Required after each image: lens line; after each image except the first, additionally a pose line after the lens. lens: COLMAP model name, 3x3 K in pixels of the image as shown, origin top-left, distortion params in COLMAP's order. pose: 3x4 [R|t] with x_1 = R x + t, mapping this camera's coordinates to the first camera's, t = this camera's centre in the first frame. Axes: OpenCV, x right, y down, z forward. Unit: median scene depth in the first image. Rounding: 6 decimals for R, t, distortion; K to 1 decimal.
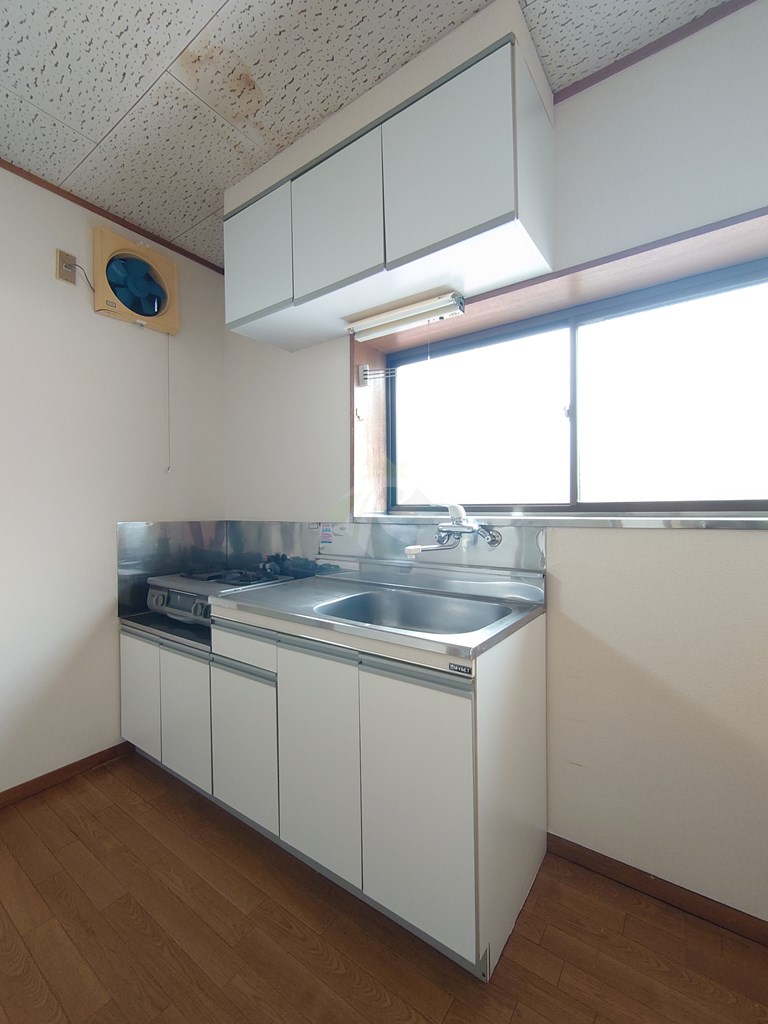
lens RADIAL K [[442.3, 0, 387.2], [0, 442.3, 512.7], [0, 0, 1]] dist [-0.001310, -0.001581]
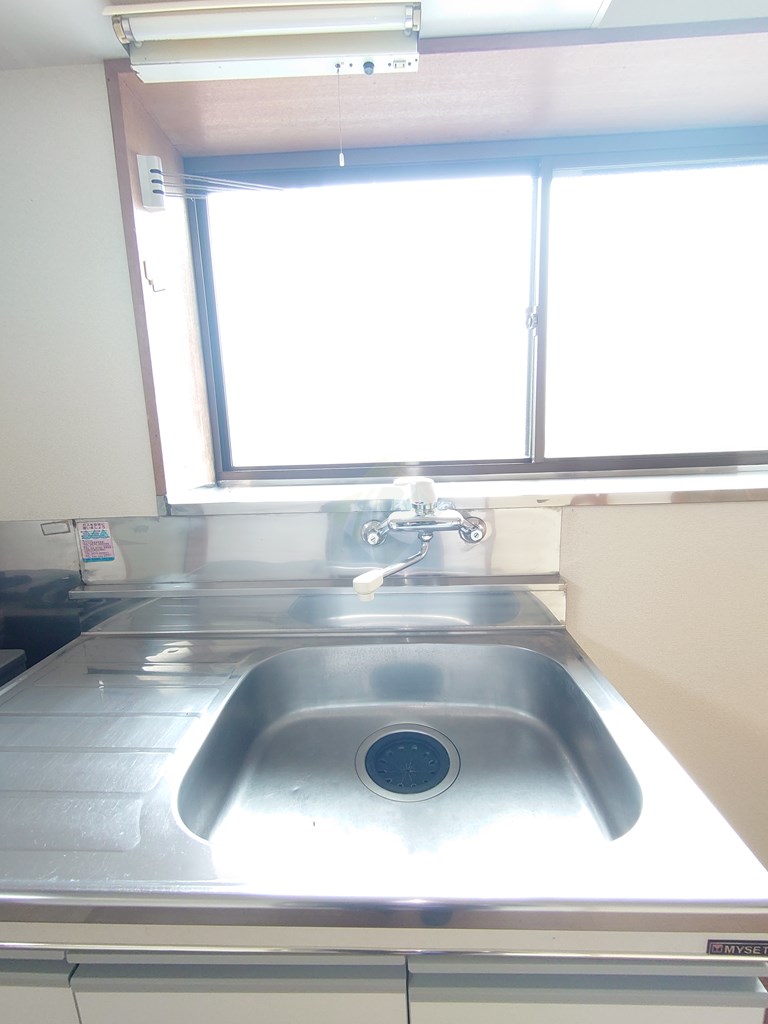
lens RADIAL K [[442.3, 0, 380.4], [0, 442.3, 513.2], [0, 0, 1]] dist [-0.001310, -0.001581]
pose [[0.831752, -0.123675, 0.541197, -0.141865], [0.031666, 0.983851, 0.176164, -0.057360], [-0.554244, -0.129387, 0.822236, 0.472211]]
